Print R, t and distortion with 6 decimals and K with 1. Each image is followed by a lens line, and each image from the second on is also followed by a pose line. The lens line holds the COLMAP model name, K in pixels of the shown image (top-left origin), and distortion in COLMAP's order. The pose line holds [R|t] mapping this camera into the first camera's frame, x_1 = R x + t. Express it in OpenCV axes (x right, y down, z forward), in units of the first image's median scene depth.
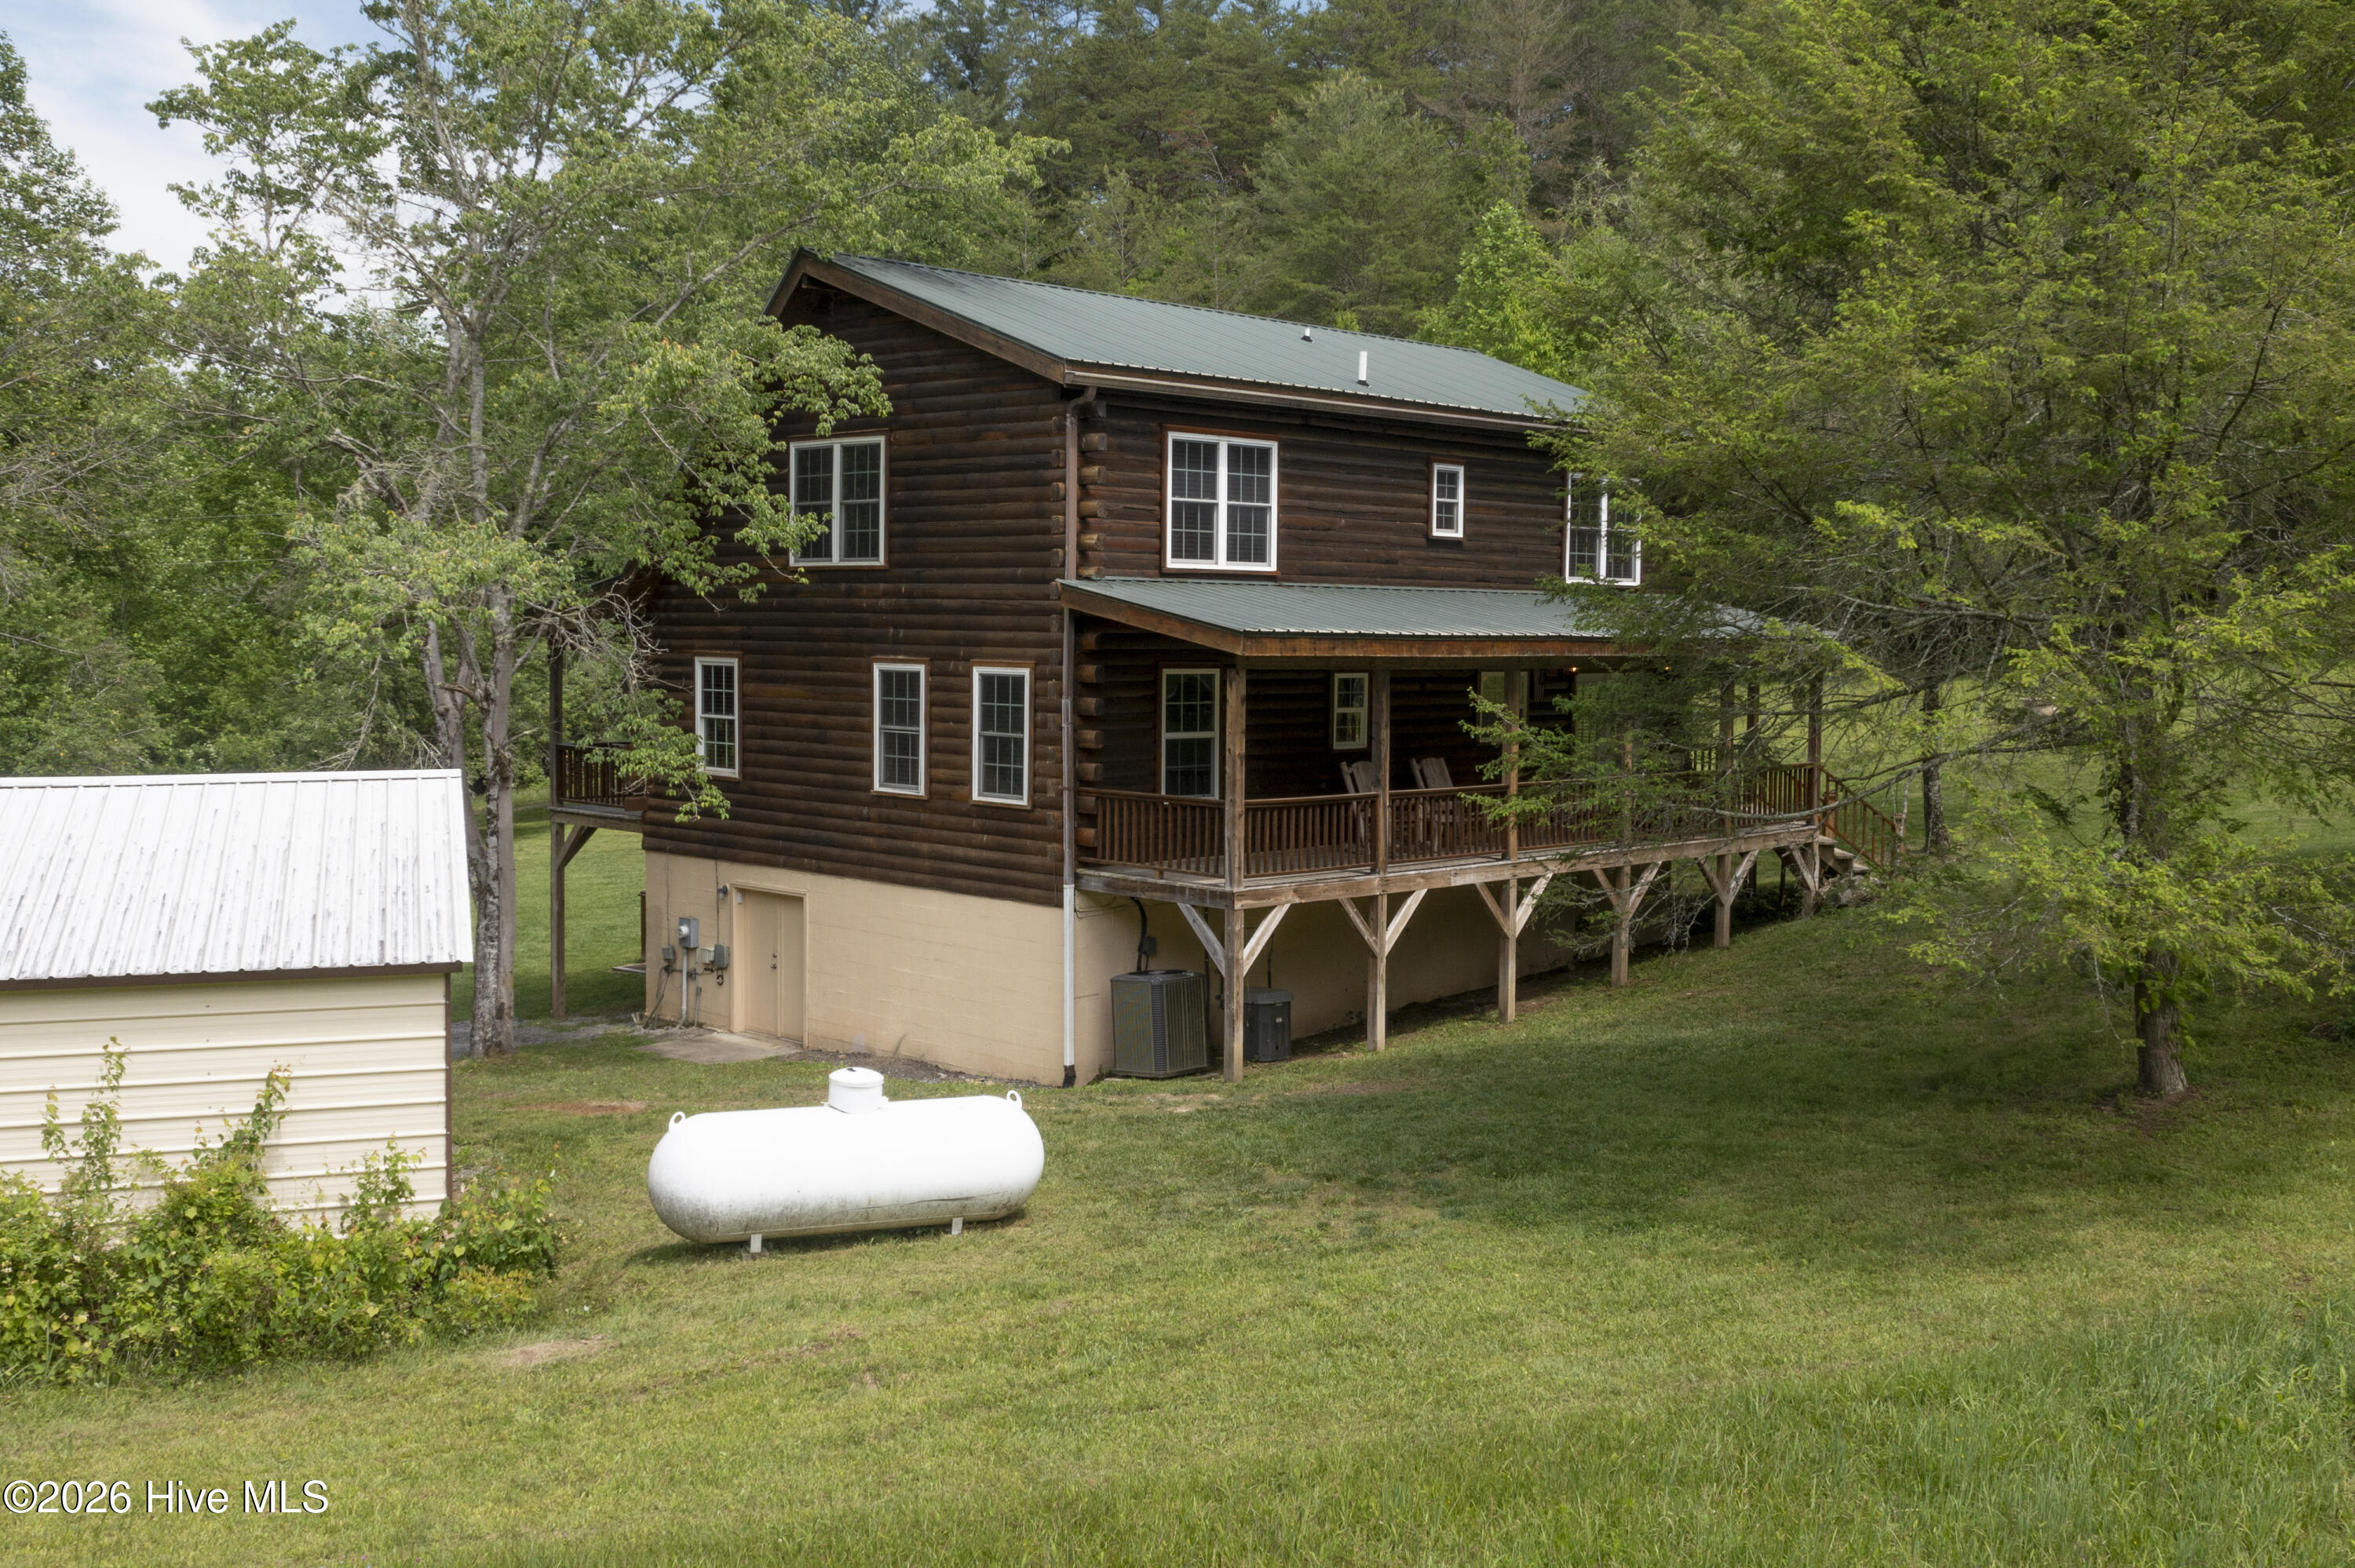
lens RADIAL K [[2328.0, 0, 1185.3], [0, 2328.0, 785.4], [0, 0, 1]] dist [-0.011993, 0.000000]
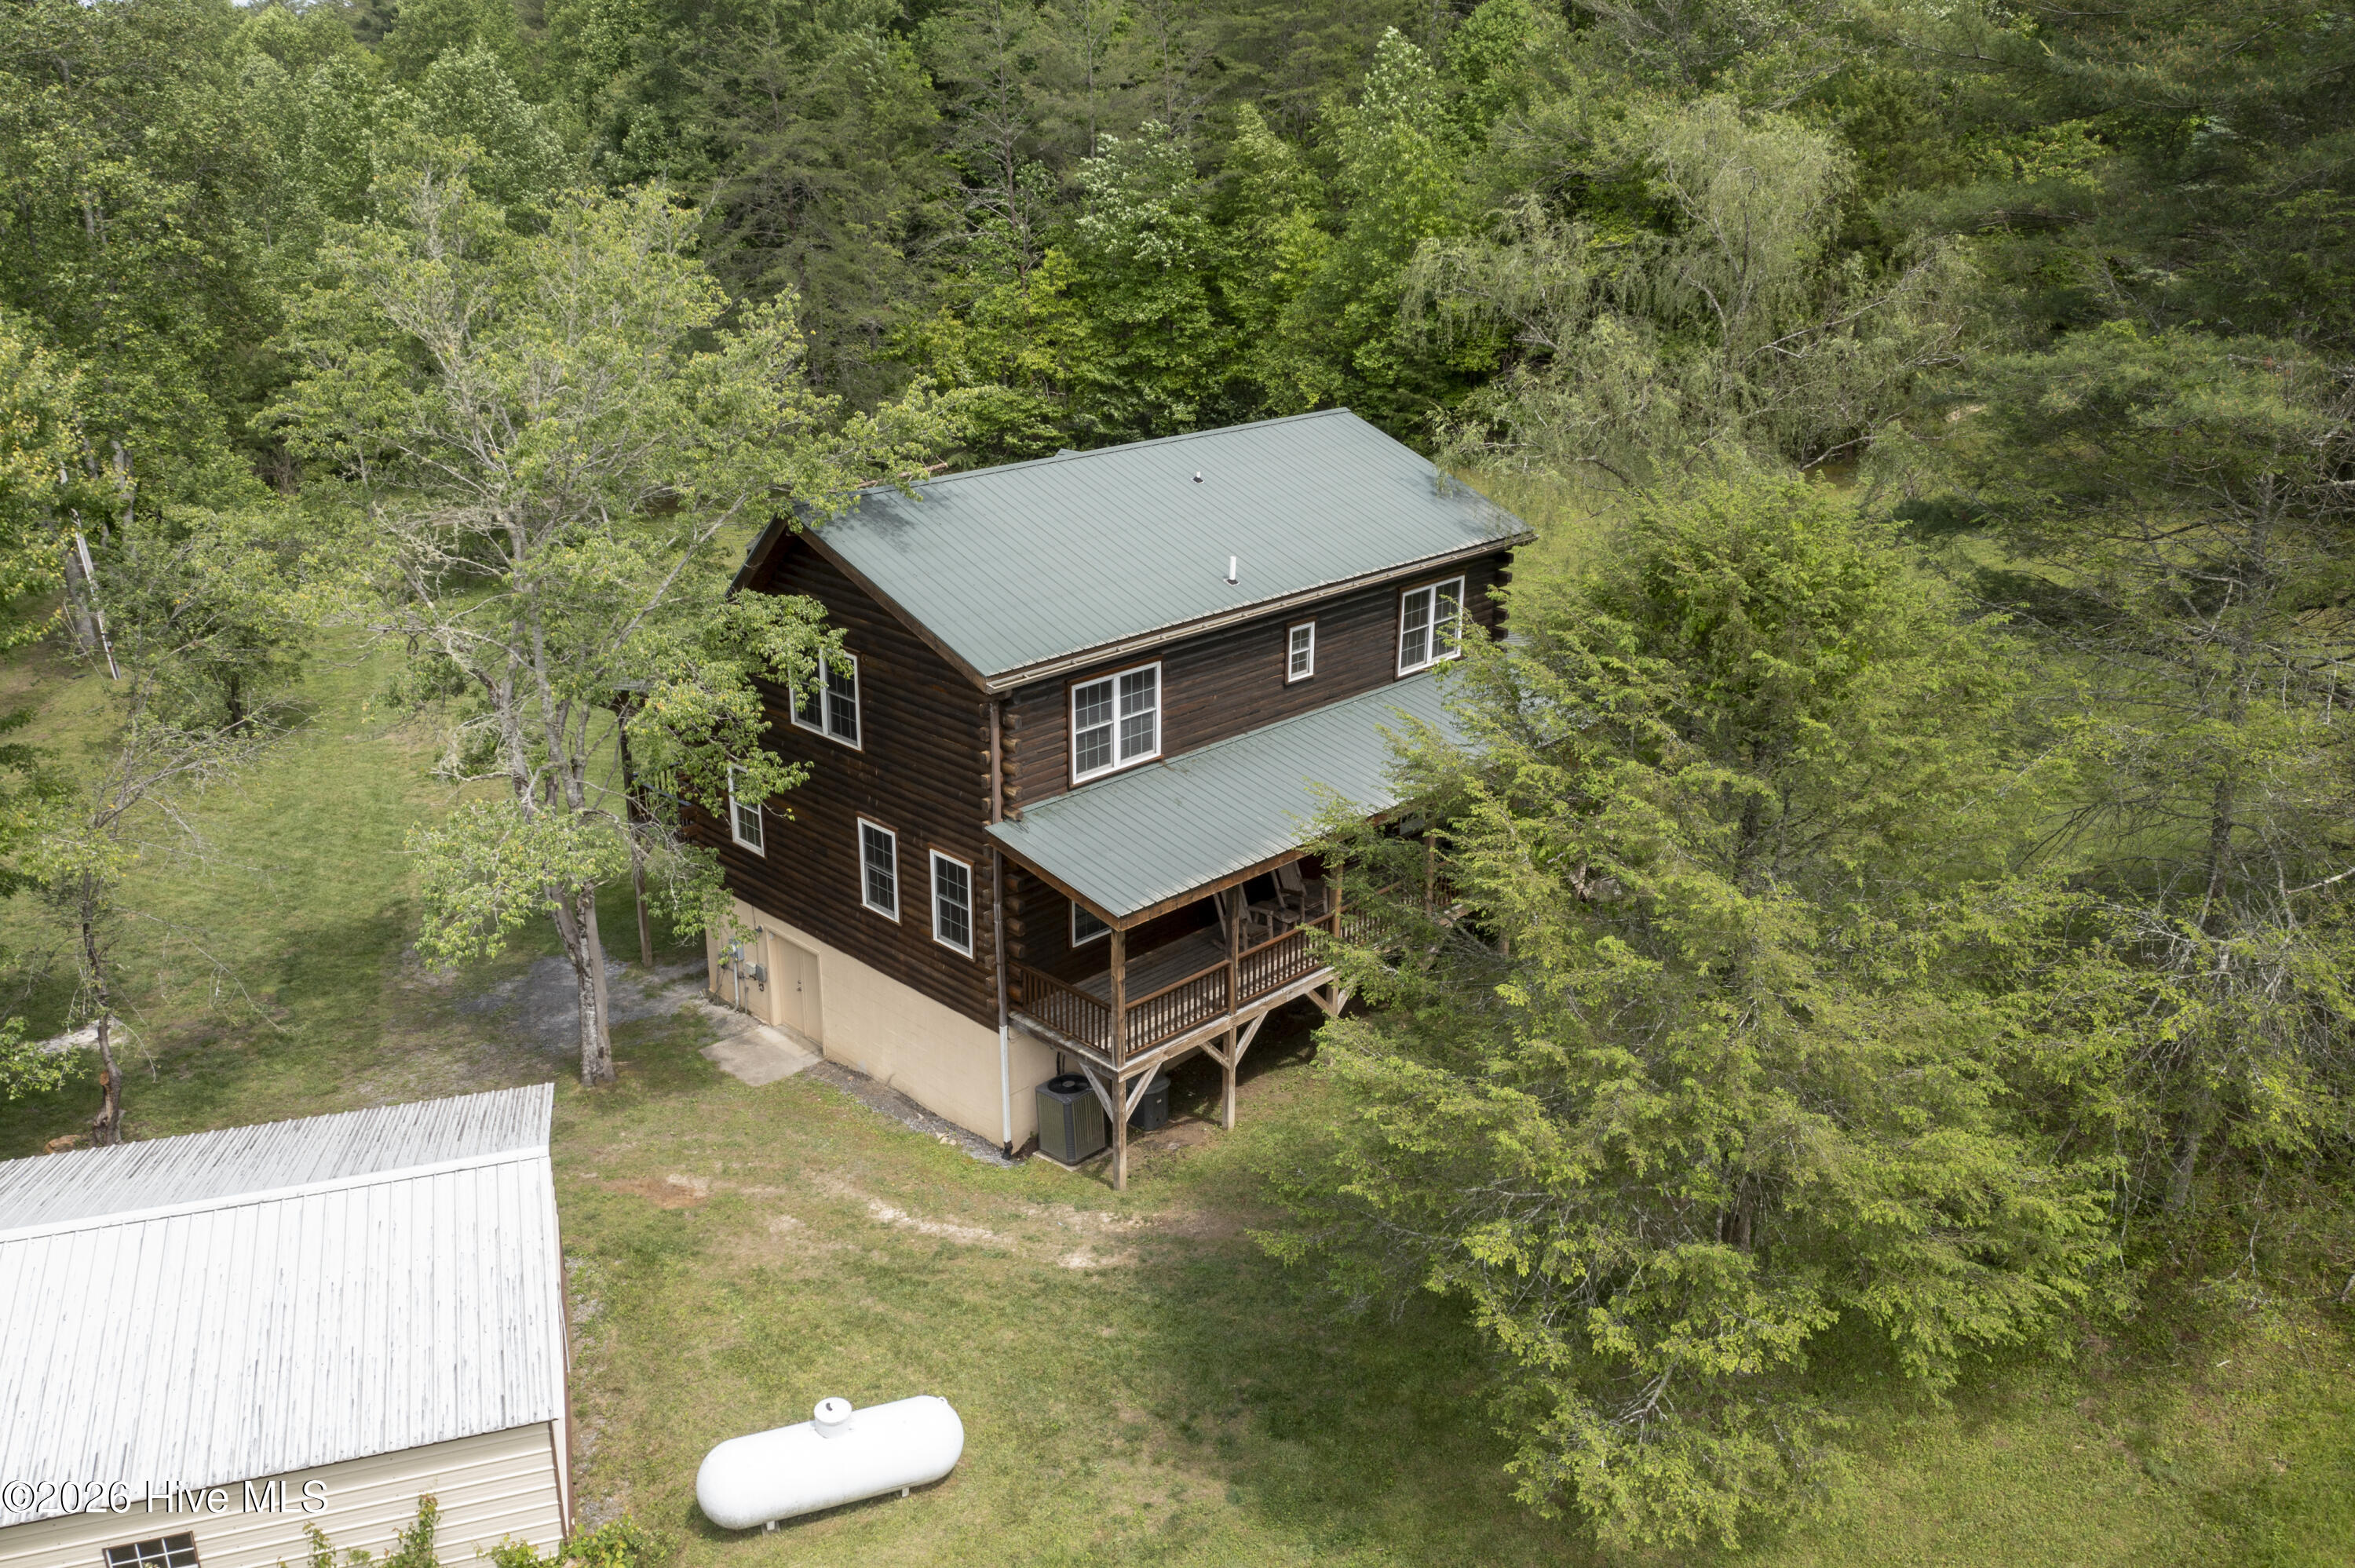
lens RADIAL K [[1883.0, 0, 1168.5], [0, 1883.0, 782.8], [0, 0, 1]] dist [-0.001390, -0.000366]
pose [[0.999941, 0.000695, -0.010833, 0.057001], [0.002660, 0.951843, 0.306574, -0.416517], [0.010524, -0.306585, 0.951785, -0.012292]]
